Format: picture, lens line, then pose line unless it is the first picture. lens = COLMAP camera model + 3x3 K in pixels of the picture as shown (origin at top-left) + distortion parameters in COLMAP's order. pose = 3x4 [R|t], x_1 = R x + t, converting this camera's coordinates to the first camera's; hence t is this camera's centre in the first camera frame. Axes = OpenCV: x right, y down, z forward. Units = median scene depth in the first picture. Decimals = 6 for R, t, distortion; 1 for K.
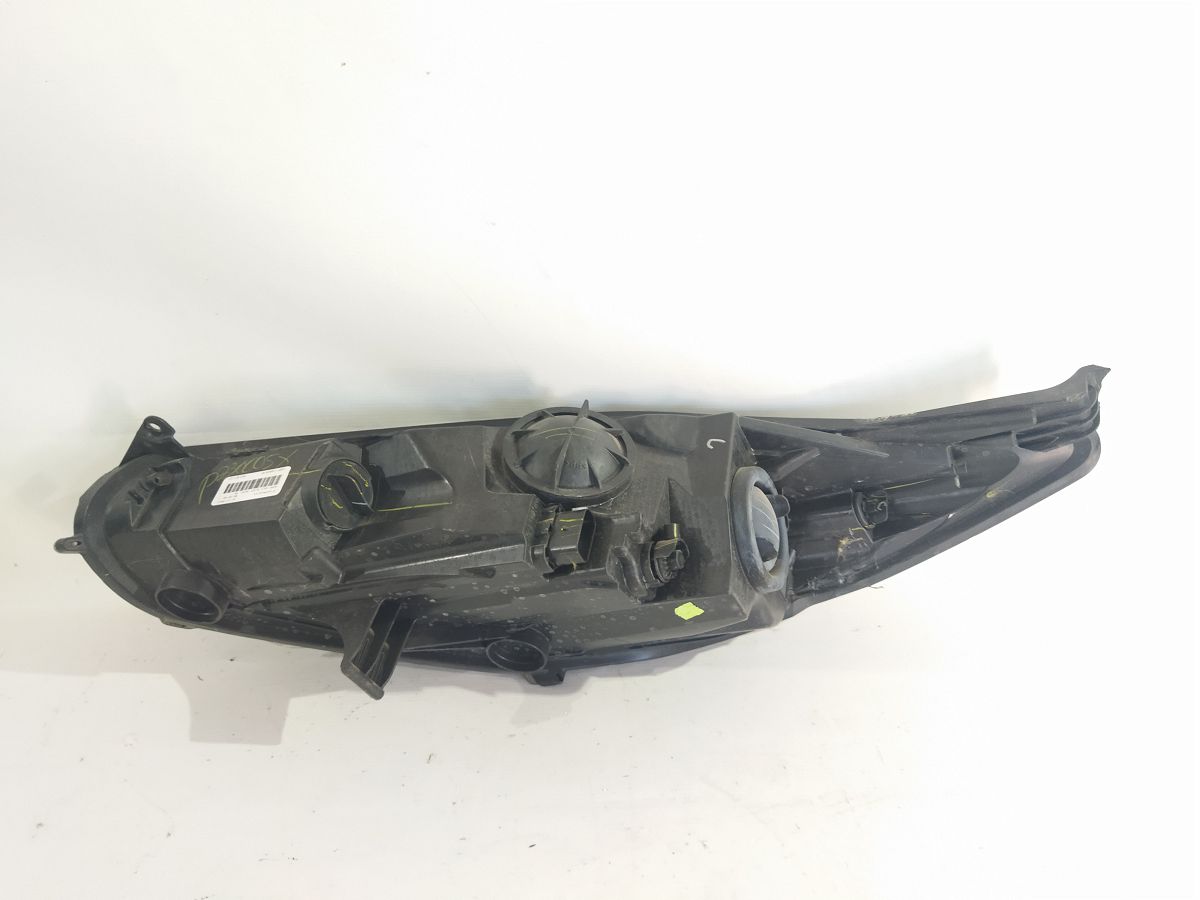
lens RADIAL K [[894.8, 0, 597.6], [0, 894.8, 448.3], [0, 0, 1]] dist [0.048032, -0.006005]
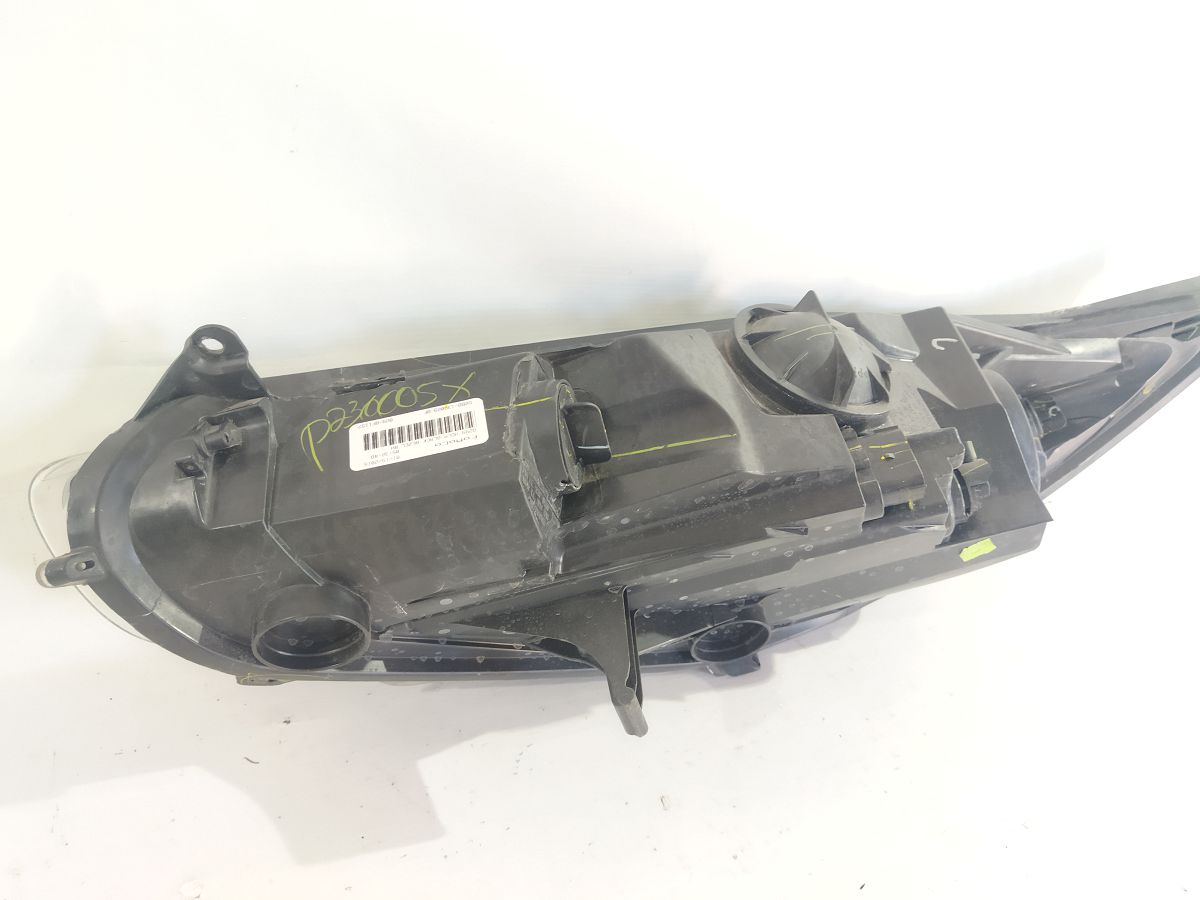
lens RADIAL K [[894.8, 0, 605.5], [0, 894.8, 453.4], [0, 0, 1]] dist [0.048032, -0.006005]
pose [[0.918149, -0.082494, 0.387554, -0.462705], [0.066205, 0.996277, 0.055220, 0.027703], [-0.390666, -0.025042, 0.920192, 0.360188]]
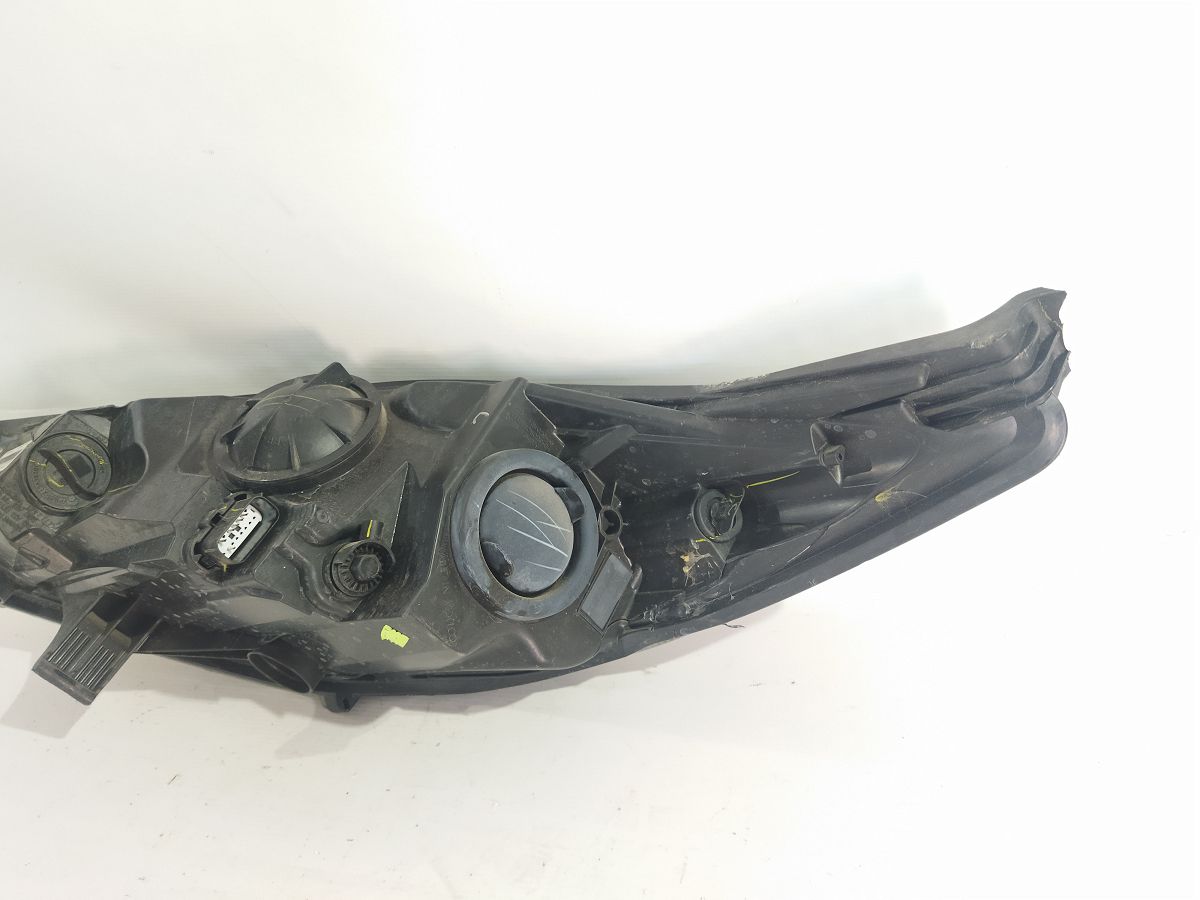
lens RADIAL K [[894.8, 0, 600.6], [0, 894.8, 449.4], [0, 0, 1]] dist [0.048032, -0.006005]
pose [[0.929003, 0.011146, -0.369904, 0.497283], [-0.012913, 0.999914, -0.002301, 0.021359], [0.369846, 0.006914, 0.929067, 0.329566]]
